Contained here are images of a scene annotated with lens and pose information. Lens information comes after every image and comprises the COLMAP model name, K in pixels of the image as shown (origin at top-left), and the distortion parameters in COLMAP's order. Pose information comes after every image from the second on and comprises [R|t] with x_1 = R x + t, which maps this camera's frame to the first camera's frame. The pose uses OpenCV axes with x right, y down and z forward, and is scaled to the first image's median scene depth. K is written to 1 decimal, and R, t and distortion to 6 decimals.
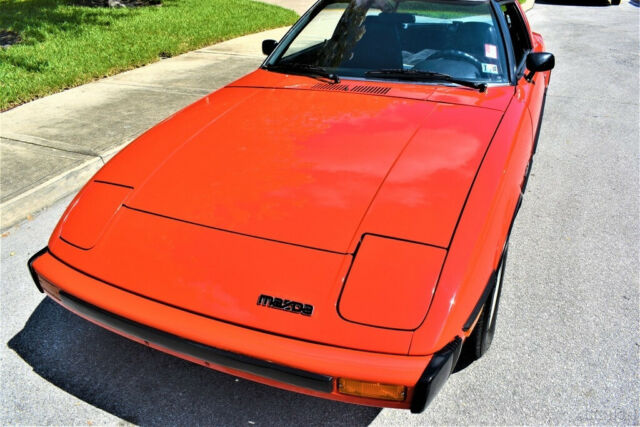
lens RADIAL K [[504.6, 0, 320.0], [0, 504.6, 213.5], [0, 0, 1]] dist [-0.088104, 0.004282]
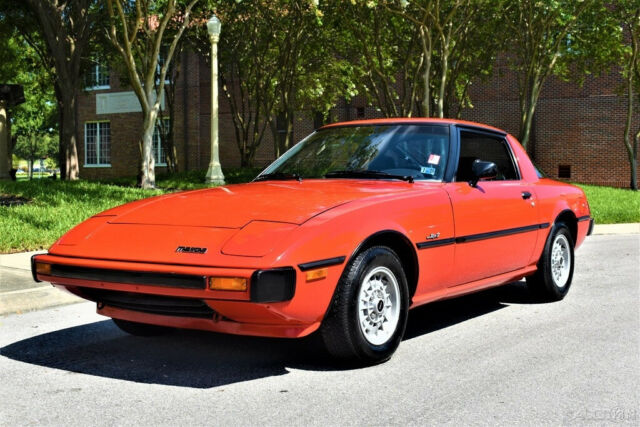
lens RADIAL K [[840.2, 0, 336.7], [0, 840.2, 231.9], [0, 0, 1]] dist [-0.048551, -0.043232]
pose [[0.986769, 0.035534, -0.158191, 0.456419], [-0.095593, 0.915569, -0.390635, 0.640345], [0.130954, 0.400588, 0.906852, -0.770324]]
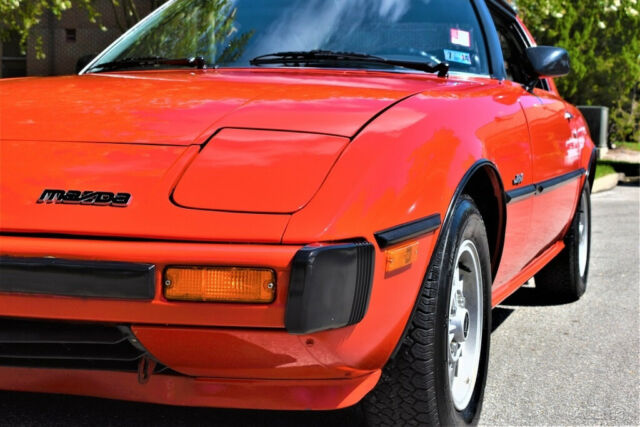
lens RADIAL K [[1110.8, 0, 320.0], [0, 1110.8, 213.5], [0, 0, 1]] dist [0.005209, -0.137960]
pose [[0.993754, 0.036888, 0.105323, 0.041907], [0.007752, 0.918690, -0.394904, 0.421869], [-0.111326, 0.393254, 0.912665, -0.141678]]
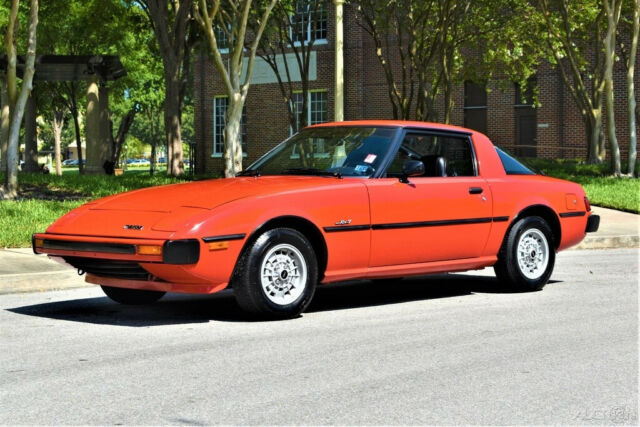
lens RADIAL K [[1224.6, 0, 320.0], [0, 1224.6, 213.5], [0, 0, 1]] dist [0.083595, 0.090792]
pose [[0.928968, 0.037387, -0.368267, 1.510319], [-0.189529, 0.902623, -0.386460, 1.162919], [0.317958, 0.428806, 0.845593, -1.864576]]
